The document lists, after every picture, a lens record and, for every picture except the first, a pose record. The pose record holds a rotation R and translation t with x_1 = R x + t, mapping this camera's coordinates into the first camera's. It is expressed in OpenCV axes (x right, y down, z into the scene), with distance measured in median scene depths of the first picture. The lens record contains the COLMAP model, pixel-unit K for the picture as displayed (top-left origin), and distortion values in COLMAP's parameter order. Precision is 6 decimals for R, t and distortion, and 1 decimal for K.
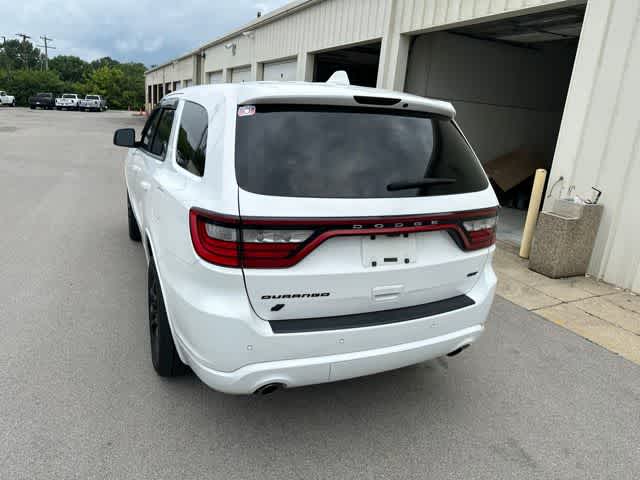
lens RADIAL K [[463.3, 0, 321.1], [0, 463.3, 242.5], [0, 0, 1]] dist [0.009550, -0.016791]
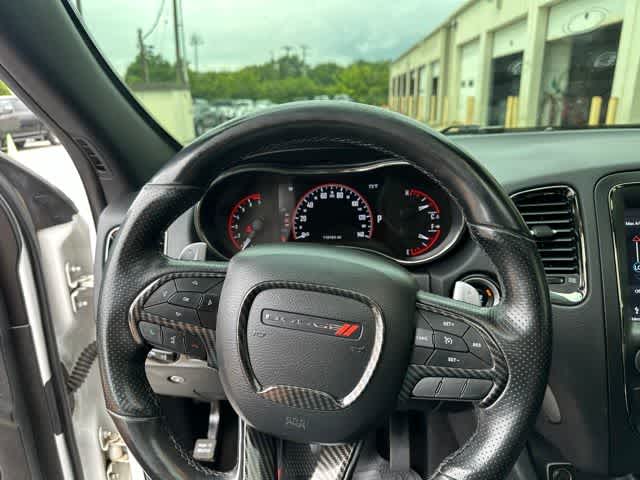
lens RADIAL K [[463.3, 0, 324.4], [0, 463.3, 240.2], [0, 0, 1]] dist [0.009550, -0.016791]
pose [[0.876534, 0.036442, -0.479958, -0.266642], [-0.030198, 0.999329, 0.020727, -0.216640], [0.480391, -0.003674, 0.877047, 0.959939]]
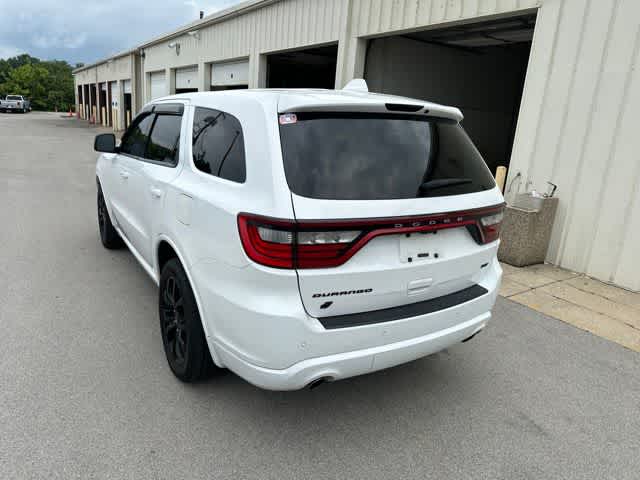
lens RADIAL K [[463.3, 0, 321.4], [0, 463.3, 242.7], [0, 0, 1]] dist [0.009550, -0.016791]
pose [[0.991296, -0.041215, 0.125031, -0.105941], [0.041040, 0.999150, 0.003982, -0.002698], [-0.125088, 0.001184, 0.992145, -0.020791]]
